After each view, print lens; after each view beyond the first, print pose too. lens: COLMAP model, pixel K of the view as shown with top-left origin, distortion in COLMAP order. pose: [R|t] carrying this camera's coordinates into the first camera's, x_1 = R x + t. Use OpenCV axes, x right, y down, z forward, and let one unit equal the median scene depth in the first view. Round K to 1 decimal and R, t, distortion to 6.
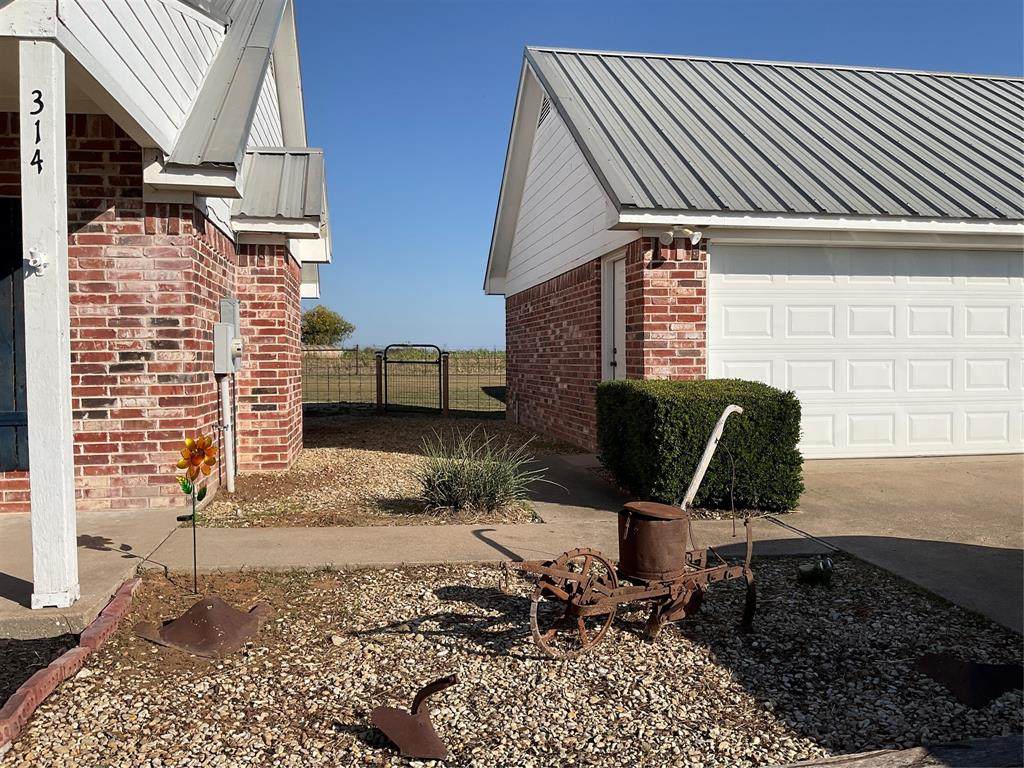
lens RADIAL K [[847.5, 0, 512.0], [0, 847.5, 384.0], [0, 0, 1]] dist [0.102011, -0.202139]
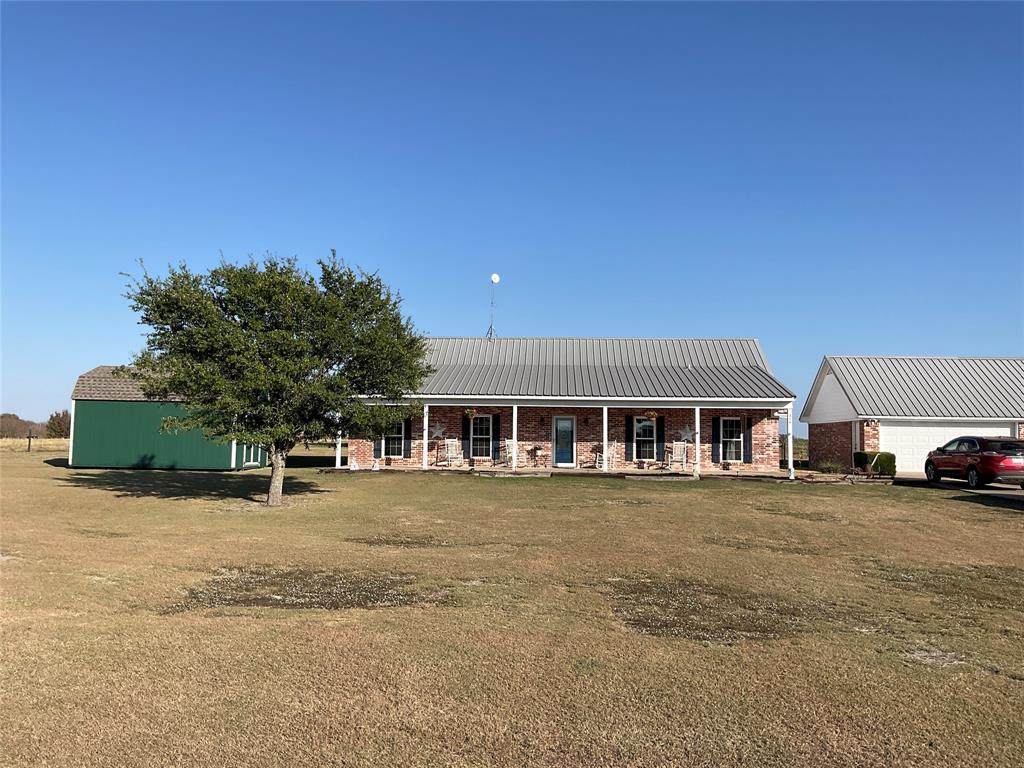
lens RADIAL K [[847.5, 0, 512.0], [0, 847.5, 384.0], [0, 0, 1]] dist [0.102011, -0.202139]
pose [[0.975059, 0.006612, -0.221846, -0.649463], [-0.028314, 0.995095, -0.094786, 0.119826], [0.220131, 0.098703, 0.970464, -3.790038]]
